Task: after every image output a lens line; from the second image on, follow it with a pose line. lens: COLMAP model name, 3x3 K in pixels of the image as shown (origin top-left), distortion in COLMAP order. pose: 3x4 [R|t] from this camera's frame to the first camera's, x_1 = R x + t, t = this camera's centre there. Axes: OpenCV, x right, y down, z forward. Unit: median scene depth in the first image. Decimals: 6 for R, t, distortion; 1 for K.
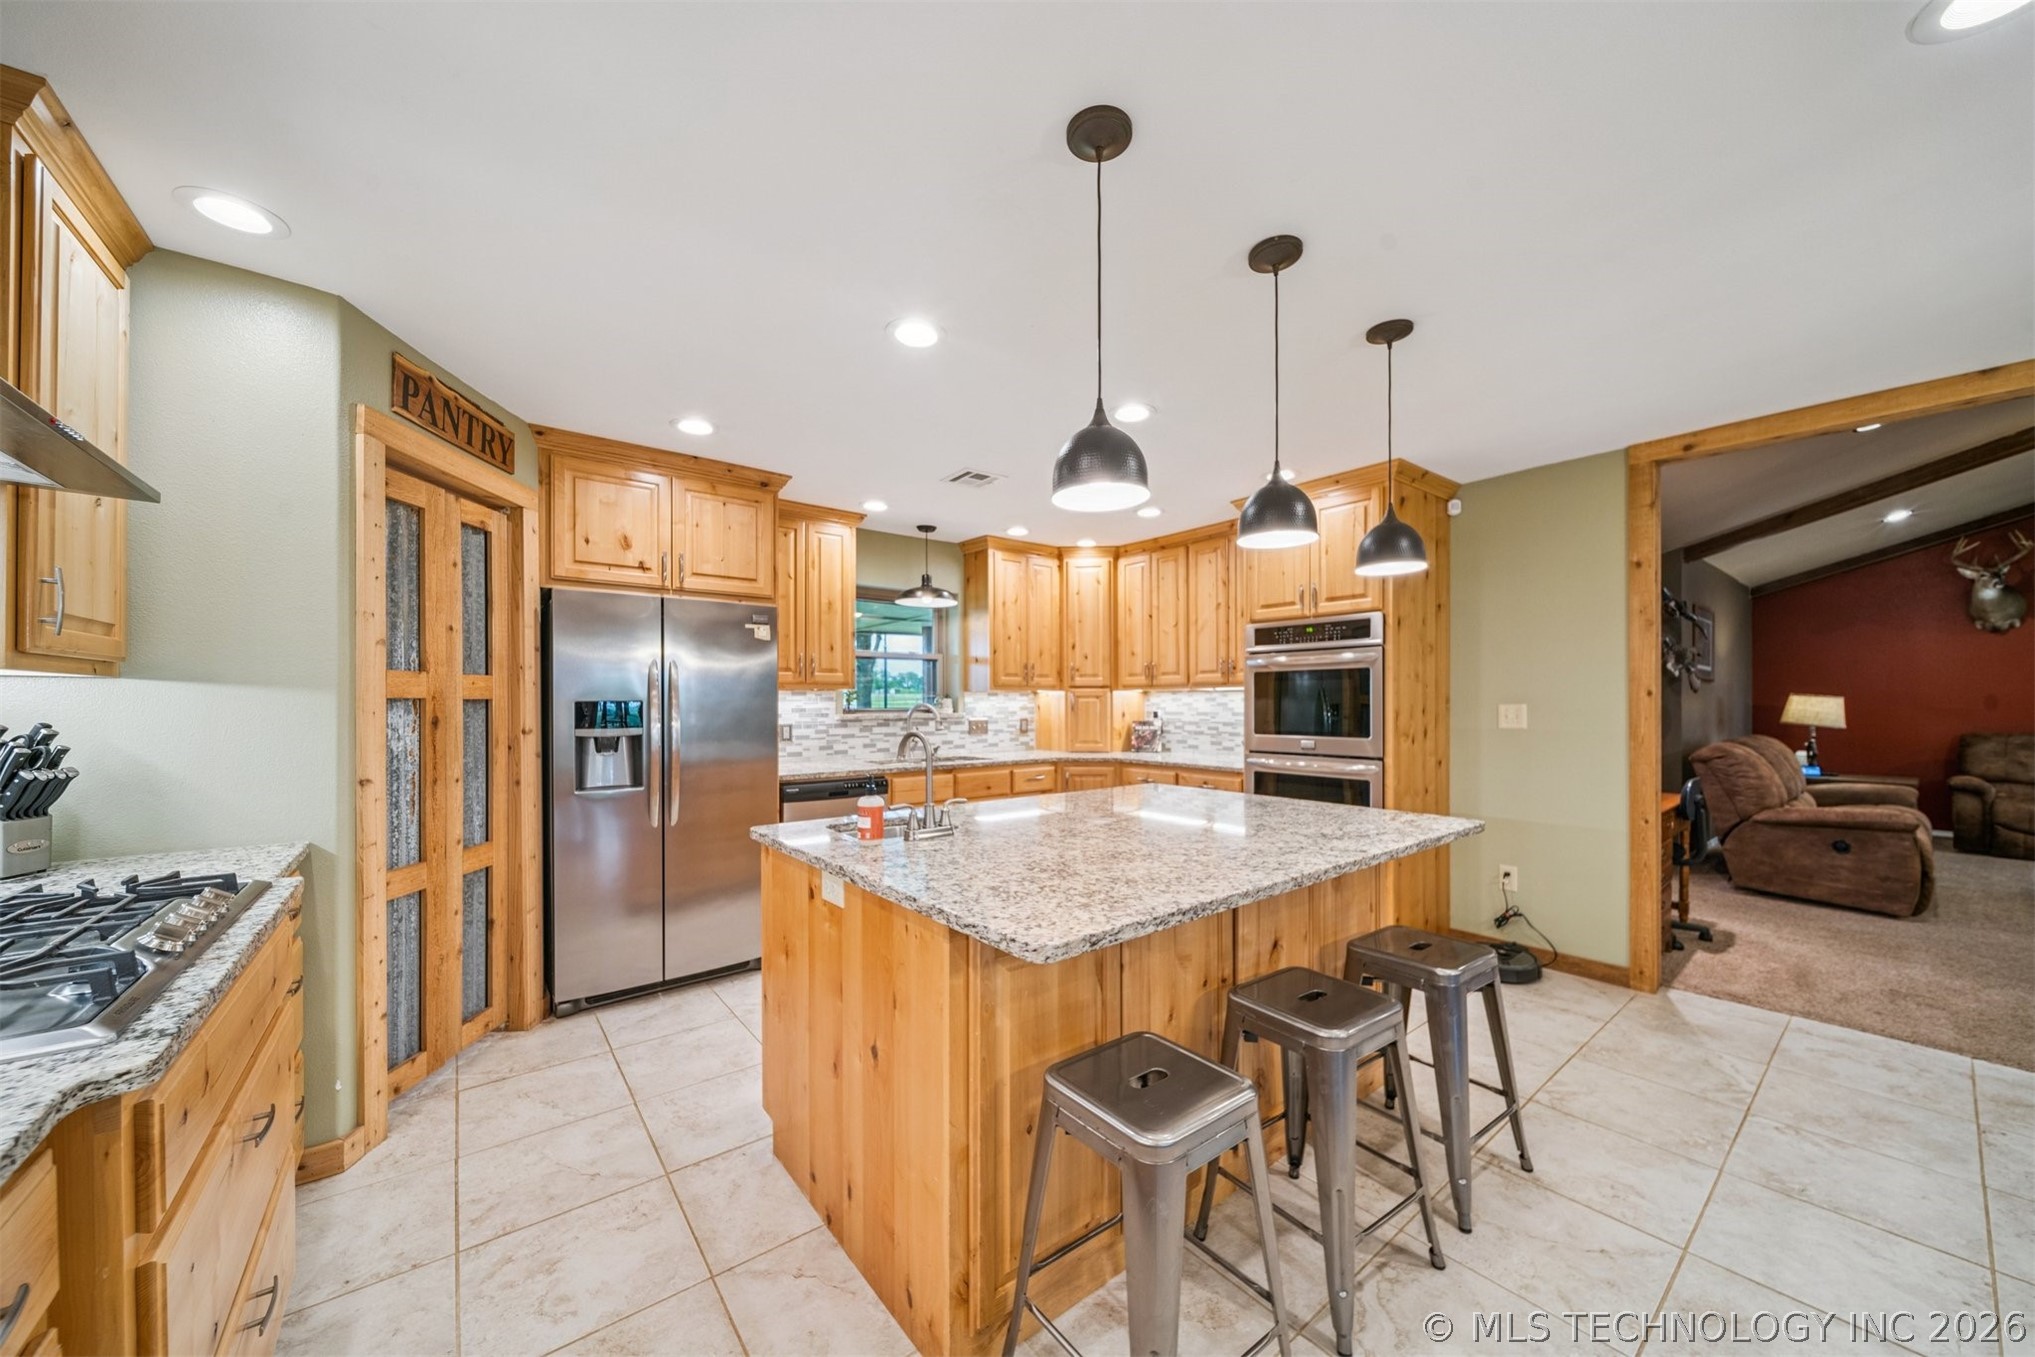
lens RADIAL K [[721.3, 0, 1029.1], [0, 721.3, 703.3], [0, 0, 1]] dist [0.005407, -0.000967]
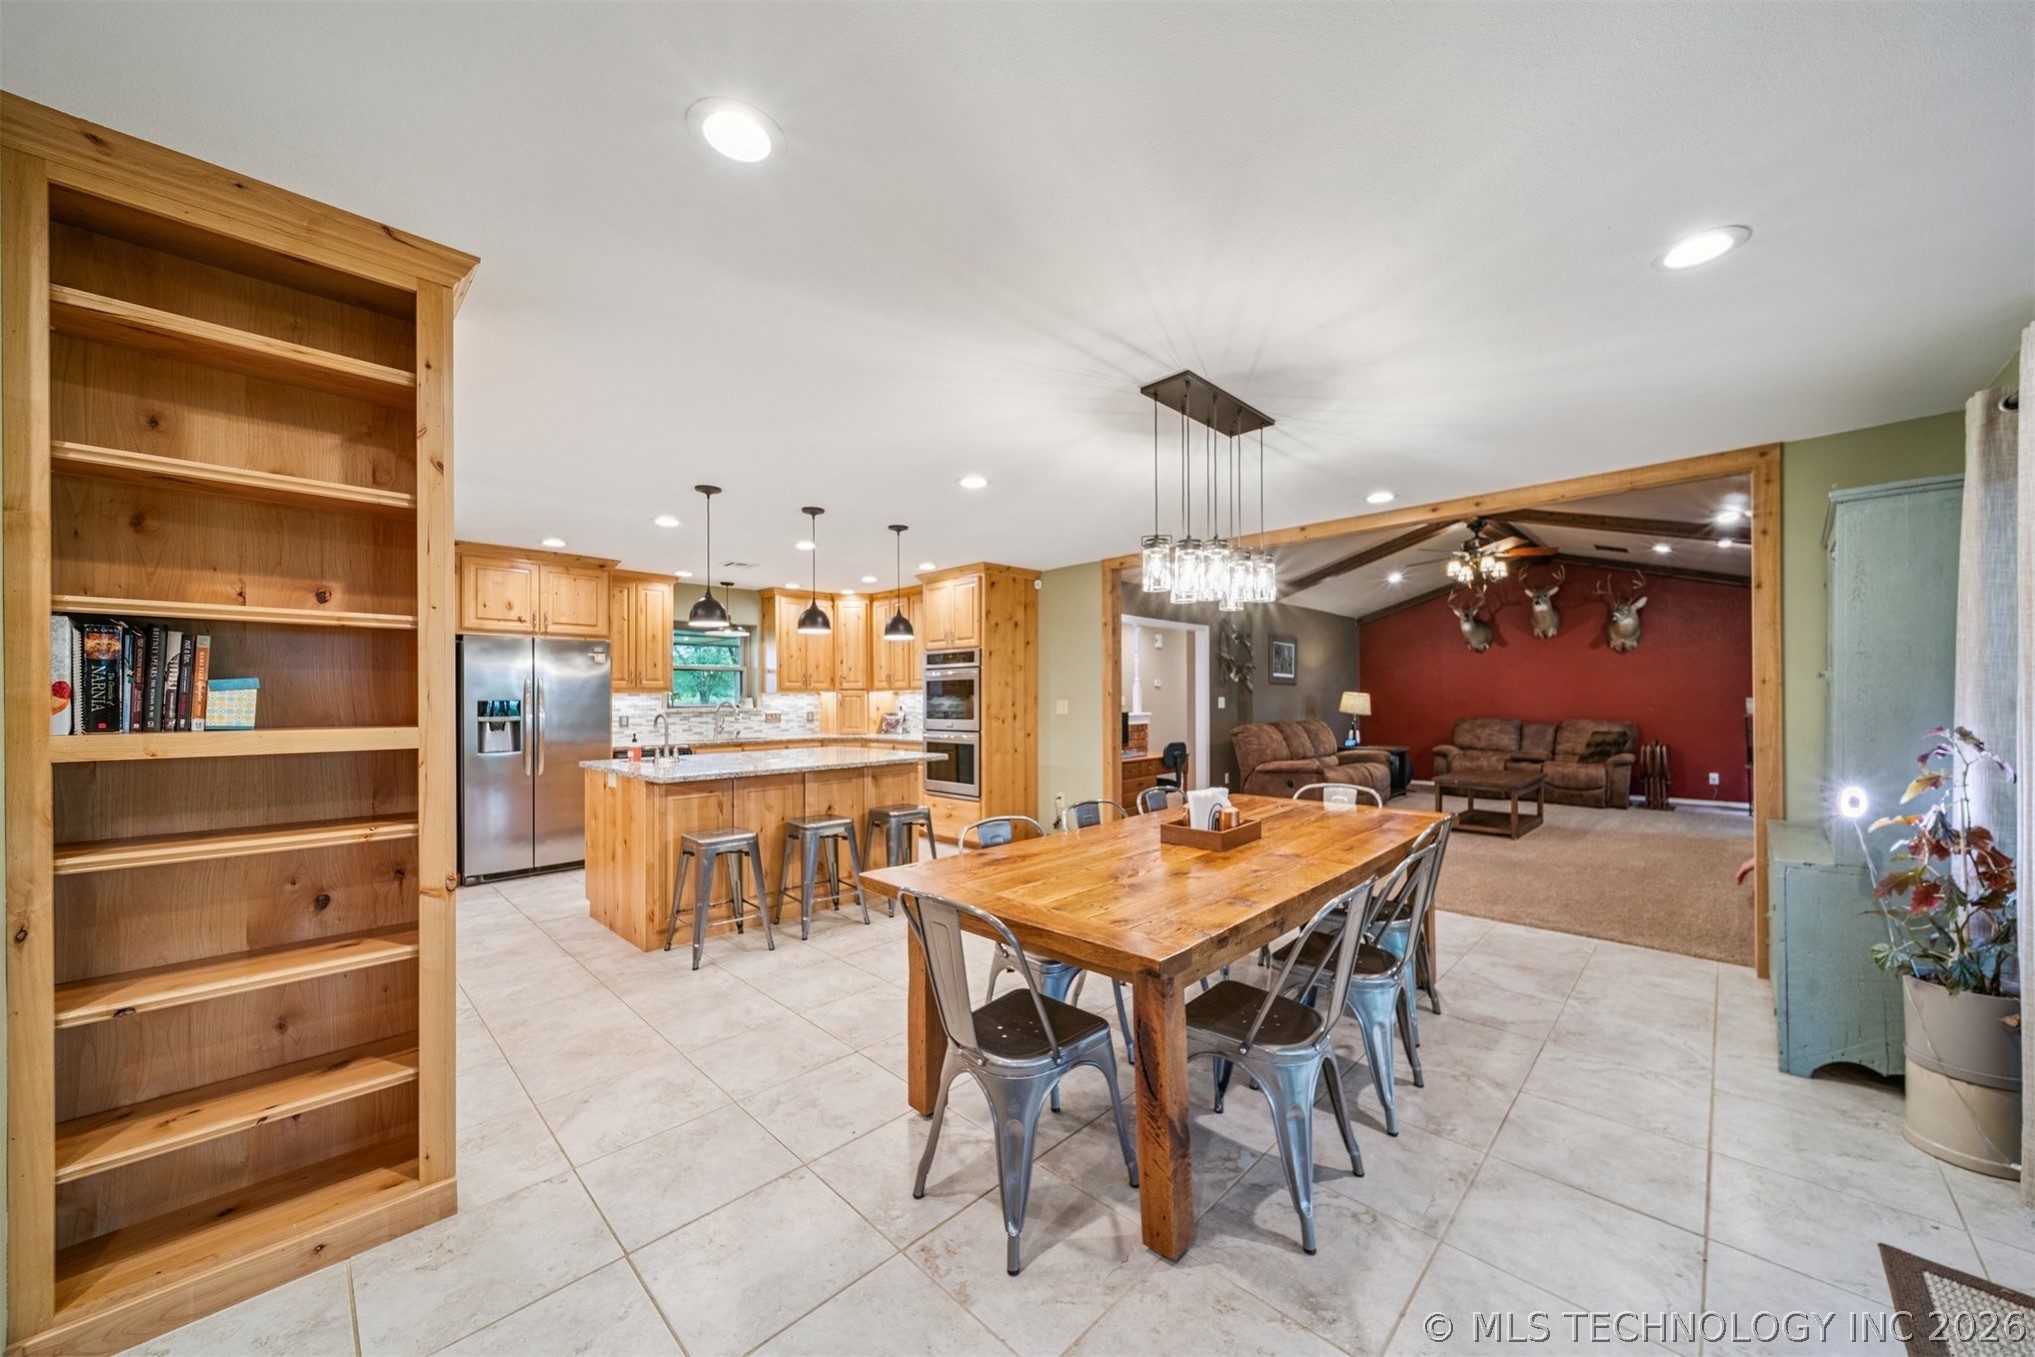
lens RADIAL K [[721.3, 0, 1031.3], [0, 721.3, 693.8], [0, 0, 1]] dist [0.005407, -0.000967]
pose [[0.991810, -0.003063, 0.127685, 0.288917], [0.004329, 0.999944, -0.009642, 0.001862], [-0.127648, 0.010116, 0.991768, -0.551946]]
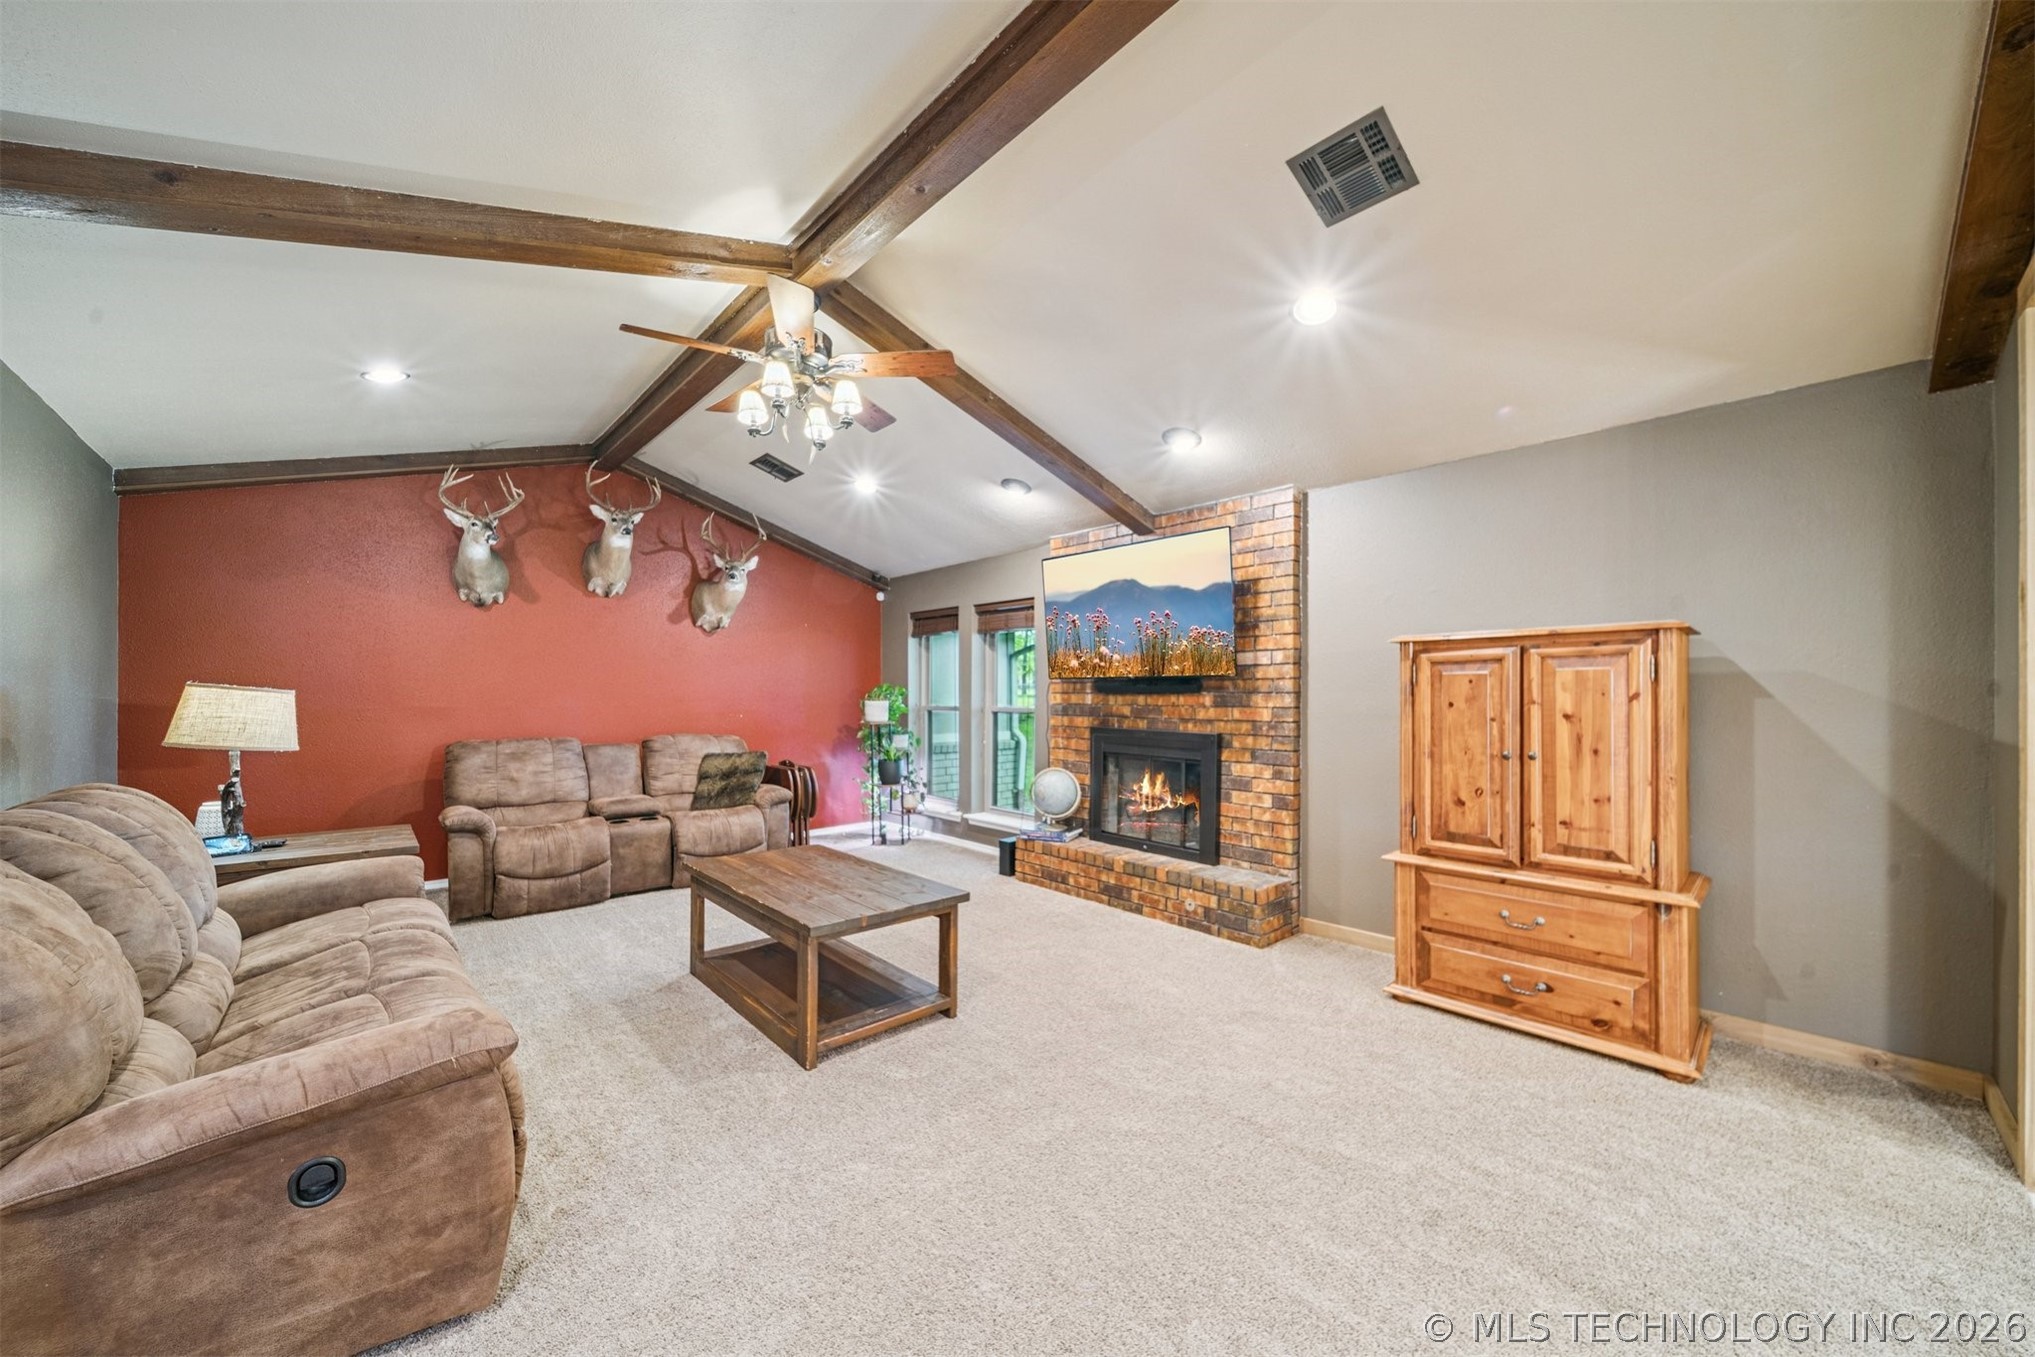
lens RADIAL K [[721.3, 0, 1027.7], [0, 721.3, 691.6], [0, 0, 1]] dist [0.005407, -0.000967]
pose [[-0.078508, 0.006202, 0.996894, 0.755000], [0.001442, 0.999980, -0.006108, -0.005178], [-0.996912, 0.000959, -0.078515, 0.691995]]
